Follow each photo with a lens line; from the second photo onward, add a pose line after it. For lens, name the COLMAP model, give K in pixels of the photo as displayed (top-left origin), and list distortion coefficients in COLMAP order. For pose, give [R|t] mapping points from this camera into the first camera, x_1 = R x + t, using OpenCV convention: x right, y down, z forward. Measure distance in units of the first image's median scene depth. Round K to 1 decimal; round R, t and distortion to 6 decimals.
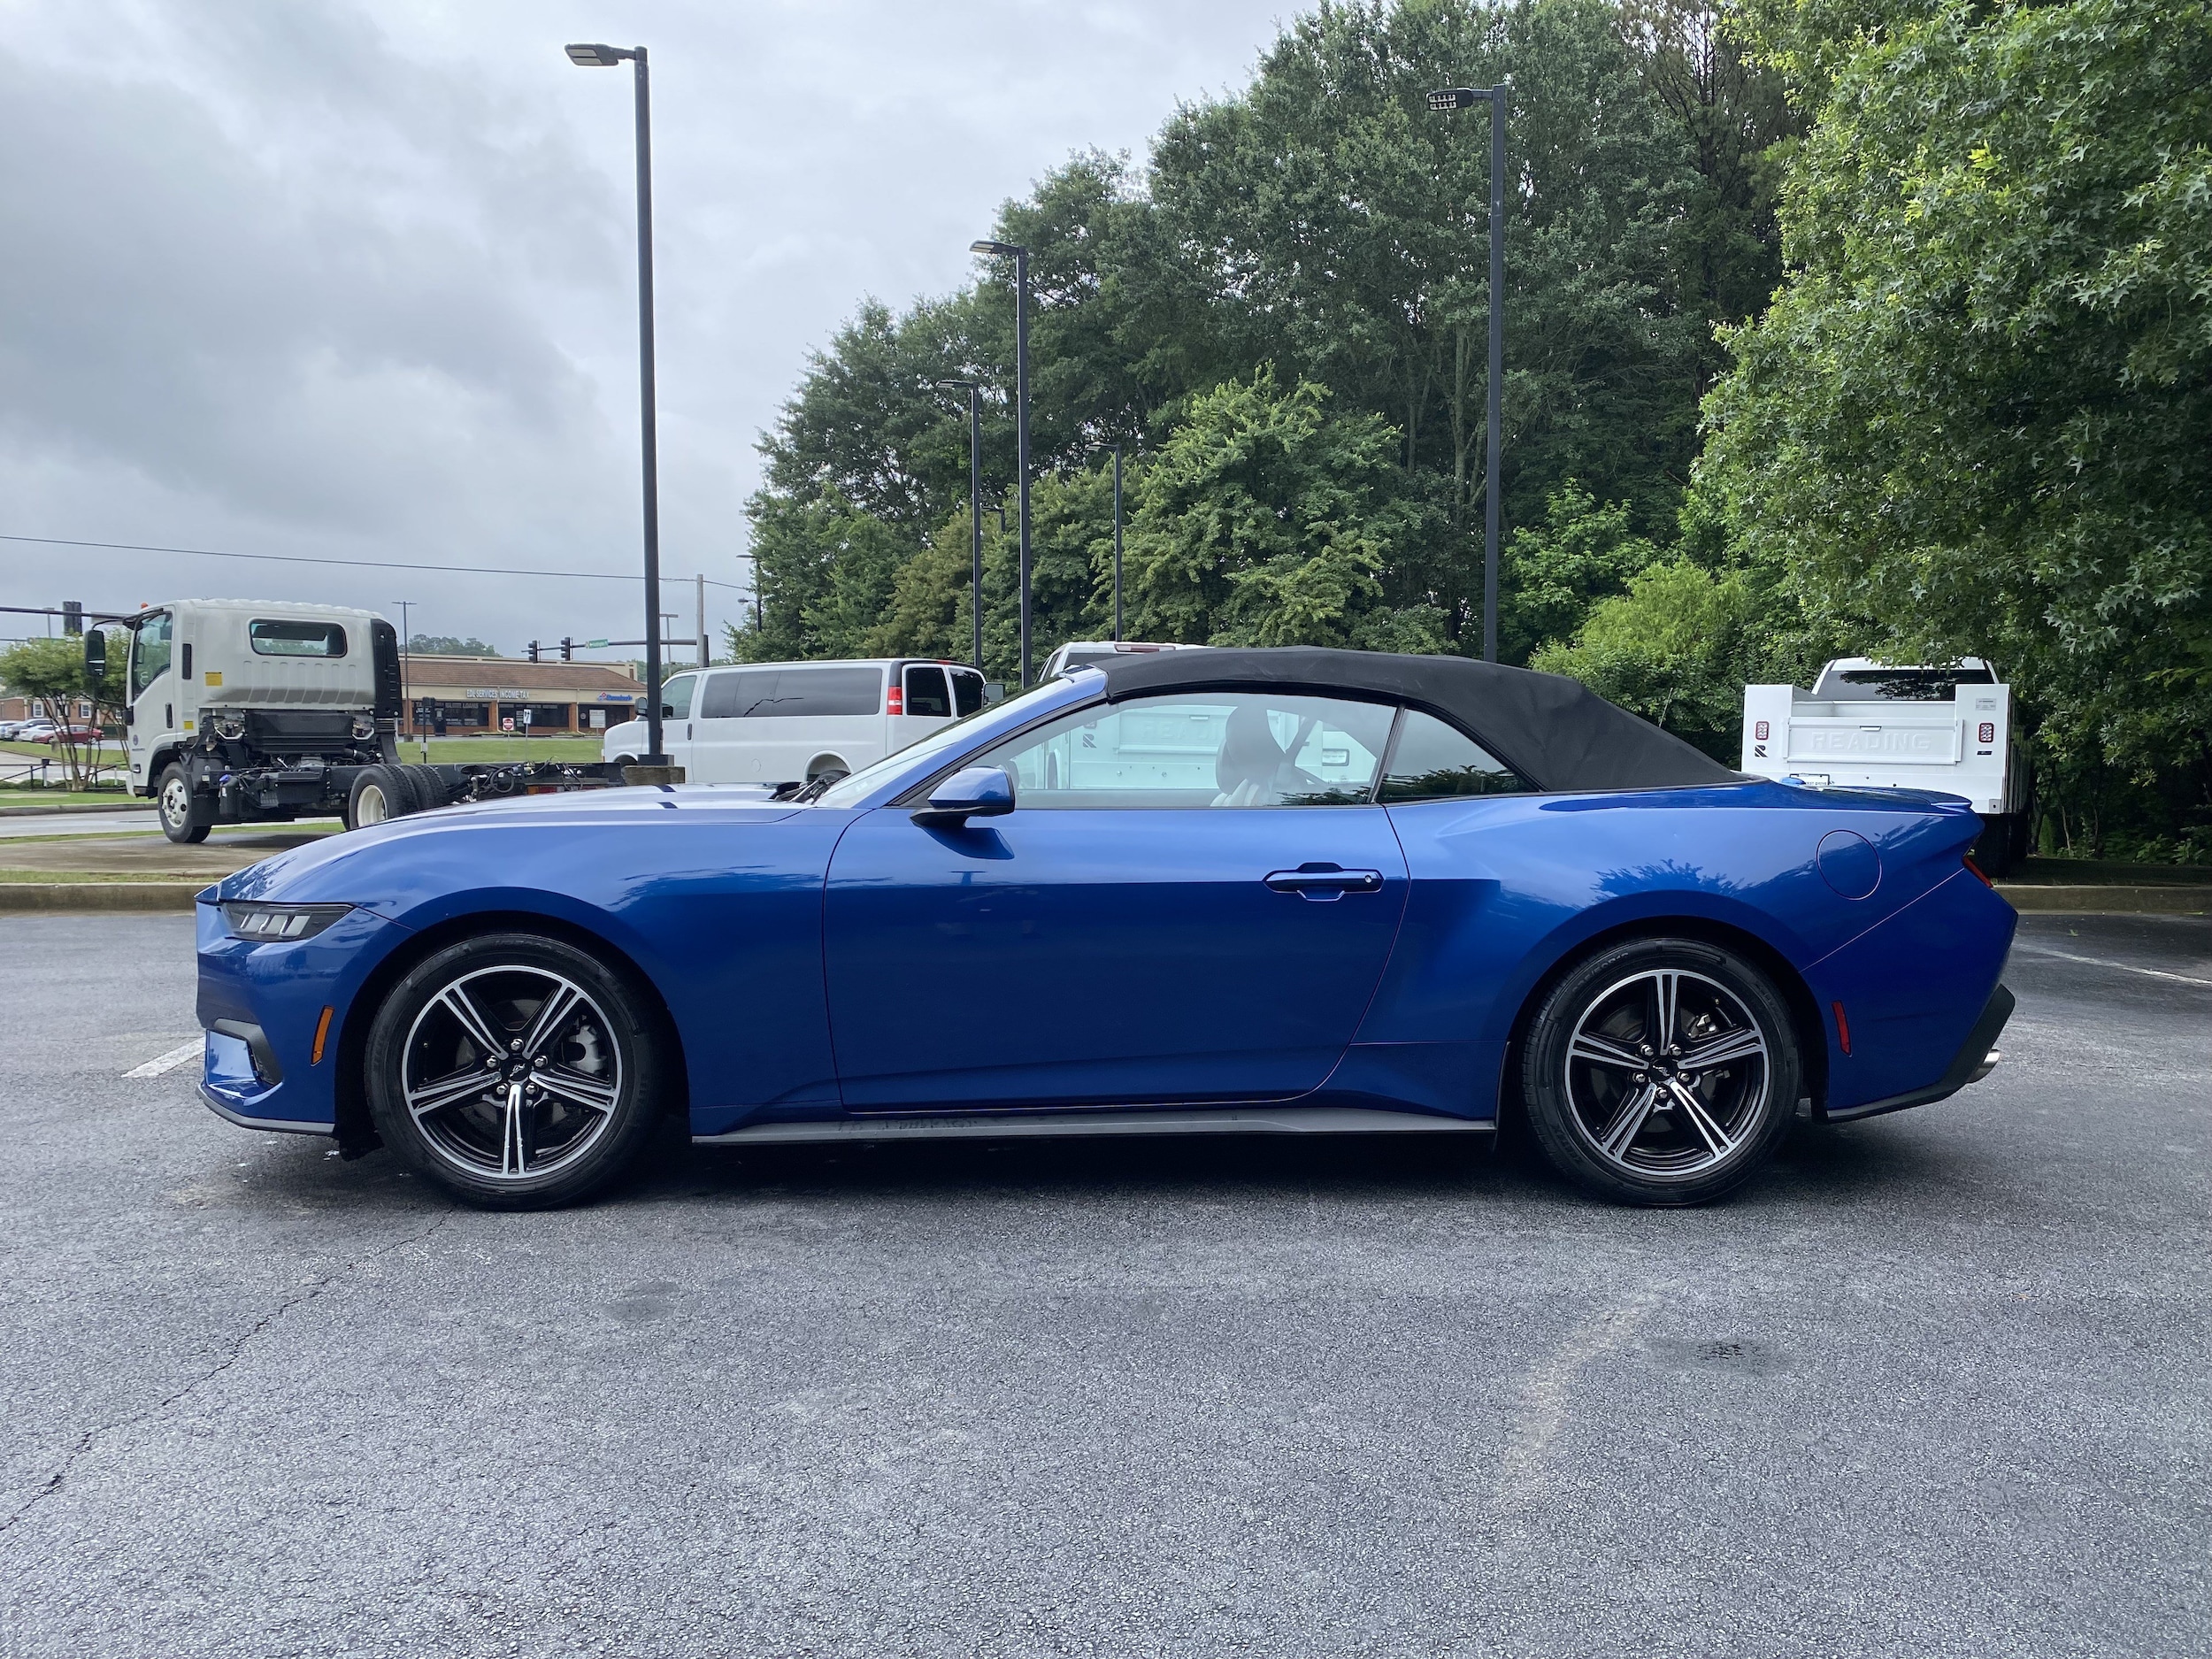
lens RADIAL K [[1819.0, 0, 1109.7], [0, 1819.0, 824.5], [0, 0, 1]] dist [-0.001500, -0.005415]
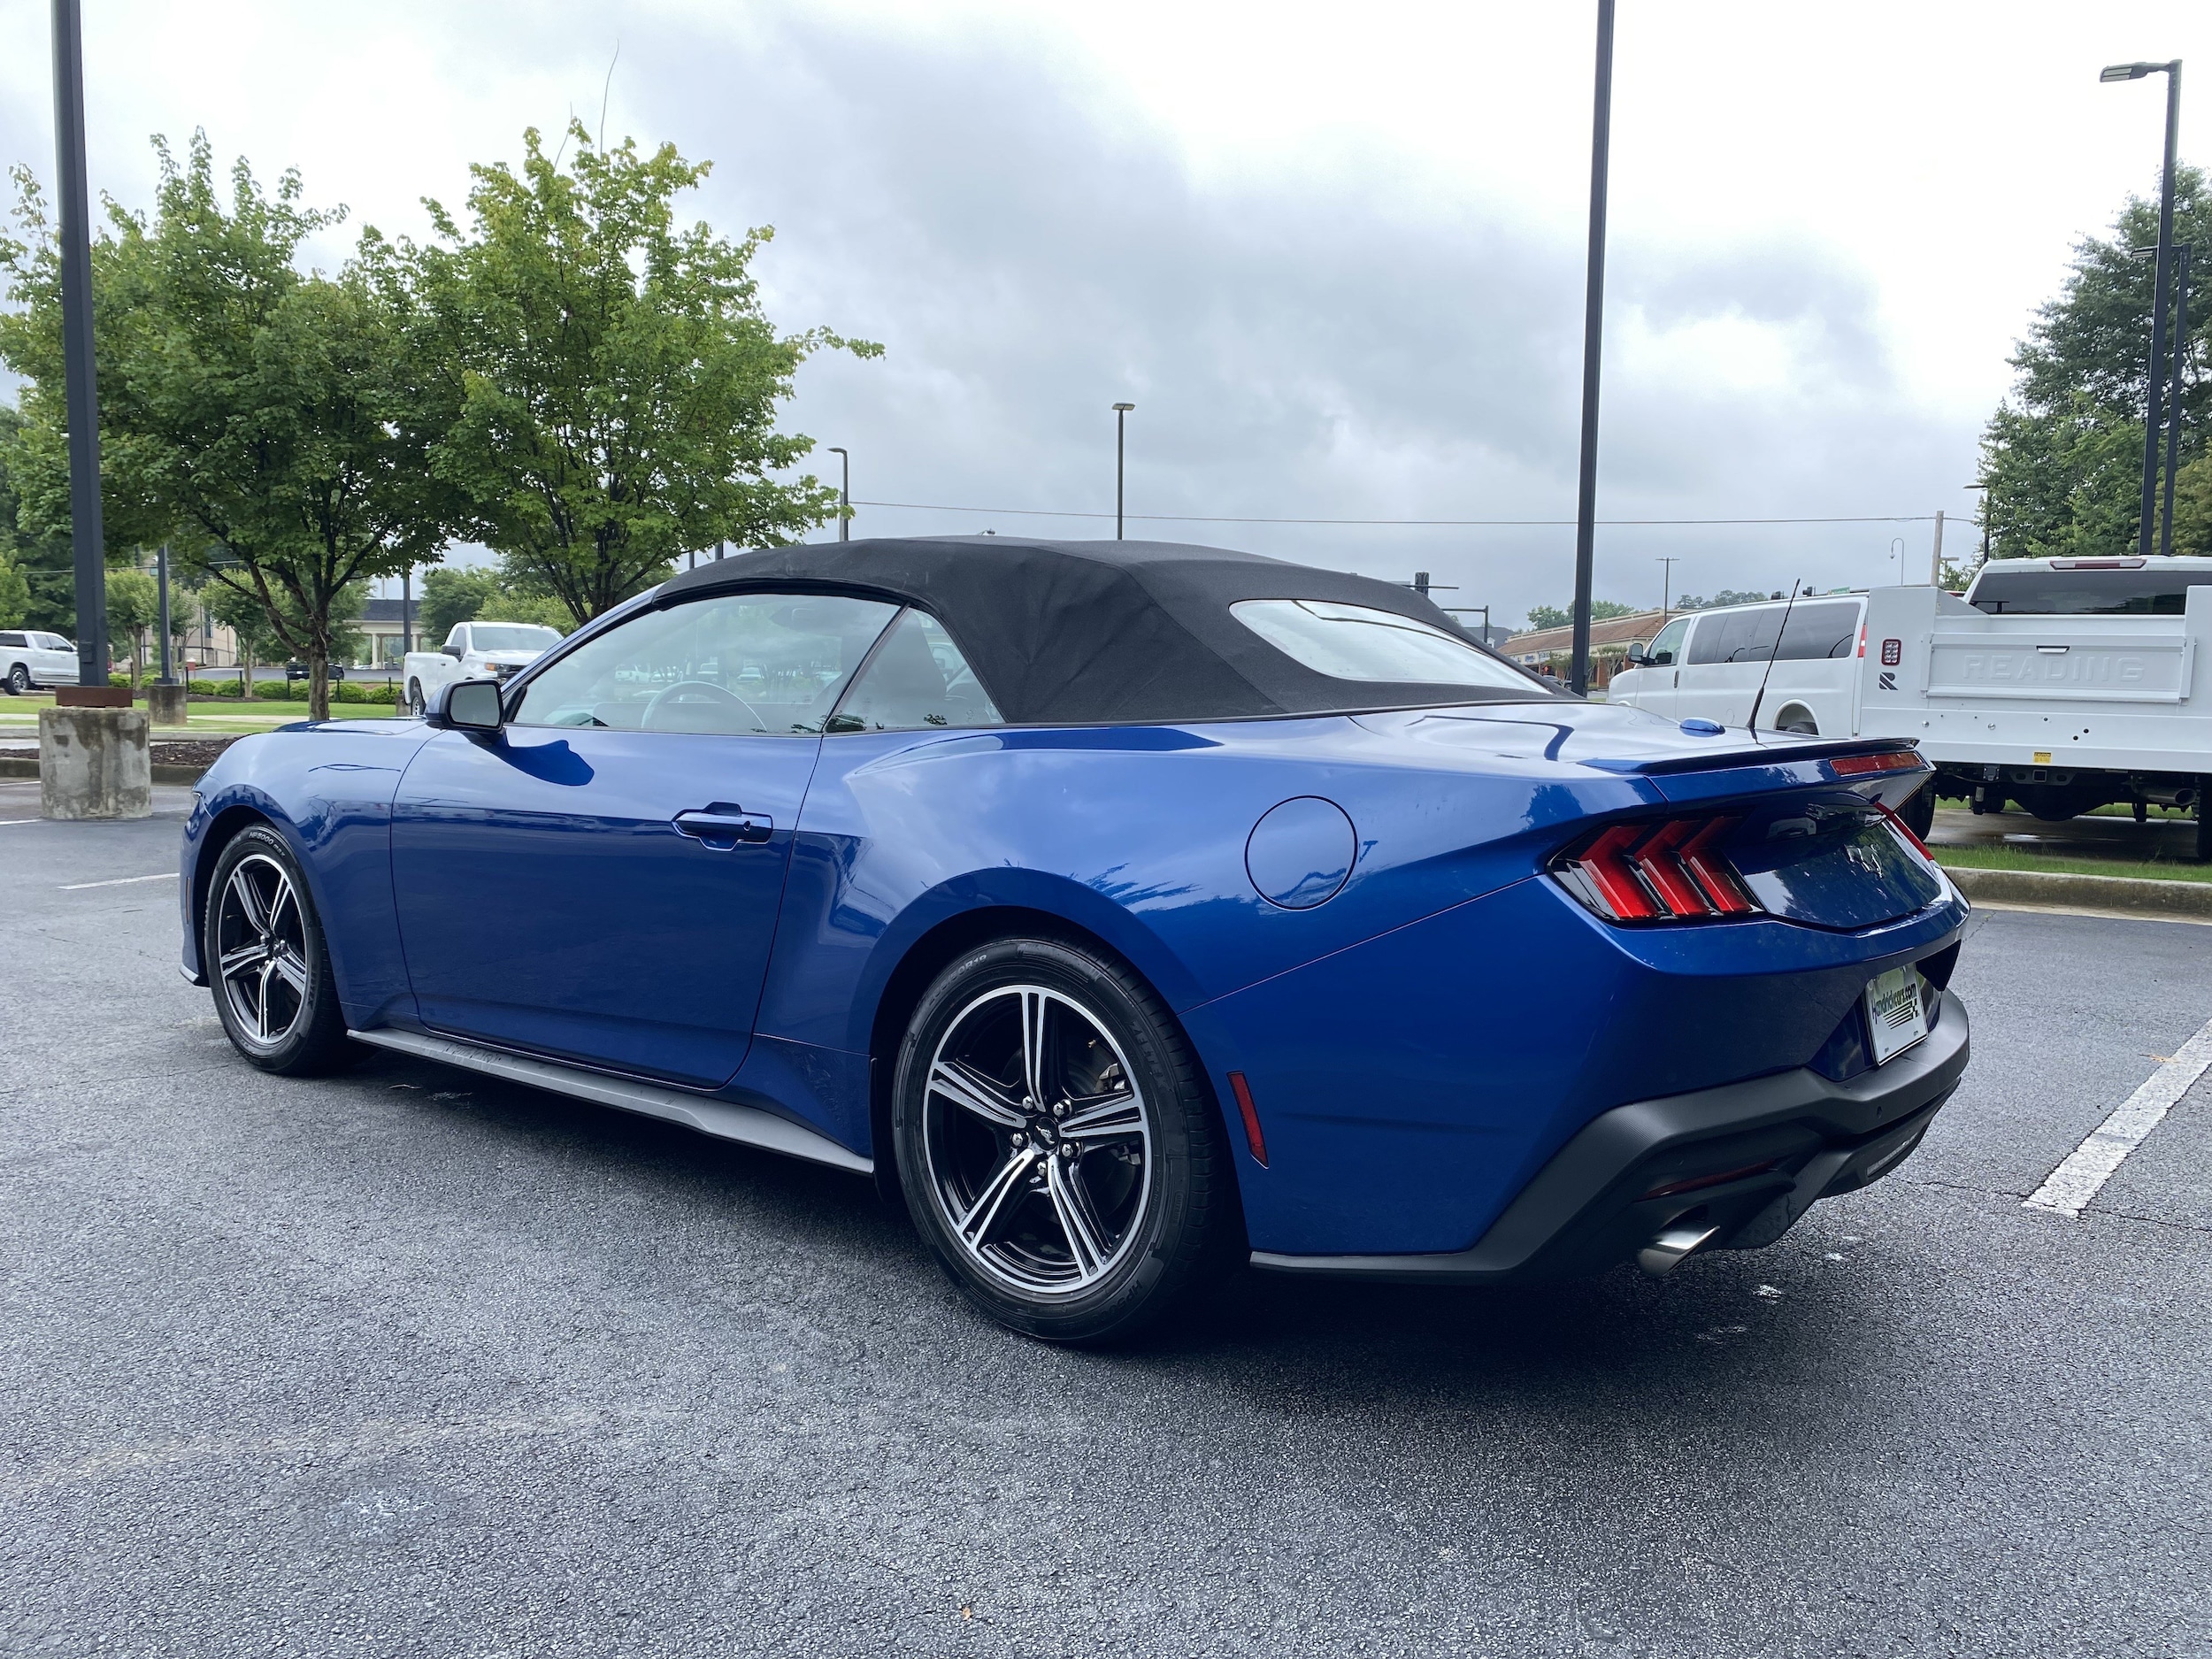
lens RADIAL K [[1762.8, 0, 1105.5], [0, 1762.8, 870.8], [0, 0, 1]] dist [-0.007451, -0.006247]
pose [[0.709652, 0.068501, -0.701215, 0.771975], [-0.033069, 0.997404, 0.063969, -0.004009], [0.703776, -0.022207, 0.710075, 0.560676]]
